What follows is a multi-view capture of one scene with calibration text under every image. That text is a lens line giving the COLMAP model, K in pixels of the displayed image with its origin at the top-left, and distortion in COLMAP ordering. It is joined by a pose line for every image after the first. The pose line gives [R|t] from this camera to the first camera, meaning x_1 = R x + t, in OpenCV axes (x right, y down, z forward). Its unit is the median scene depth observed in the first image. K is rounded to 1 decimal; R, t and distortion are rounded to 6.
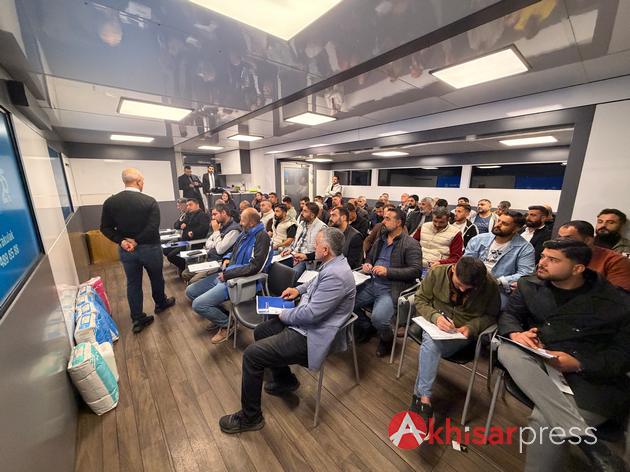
lens RADIAL K [[248.8, 0, 310.5], [0, 248.8, 236.3], [0, 0, 1]] dist [0.000881, 0.001319]
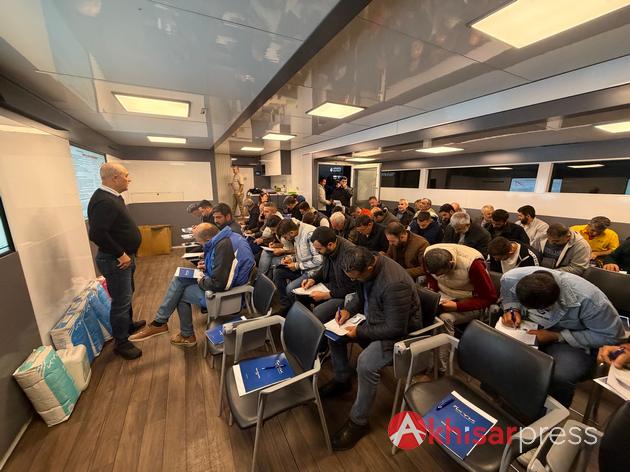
lens RADIAL K [[248.8, 0, 315.1], [0, 248.8, 236.4], [0, 0, 1]] dist [0.000881, 0.001319]
pose [[0.976151, 0.051293, -0.210945, 0.201162], [-0.053193, 0.998579, -0.003337, -0.032036], [0.210474, 0.014479, 0.977492, 0.195468]]
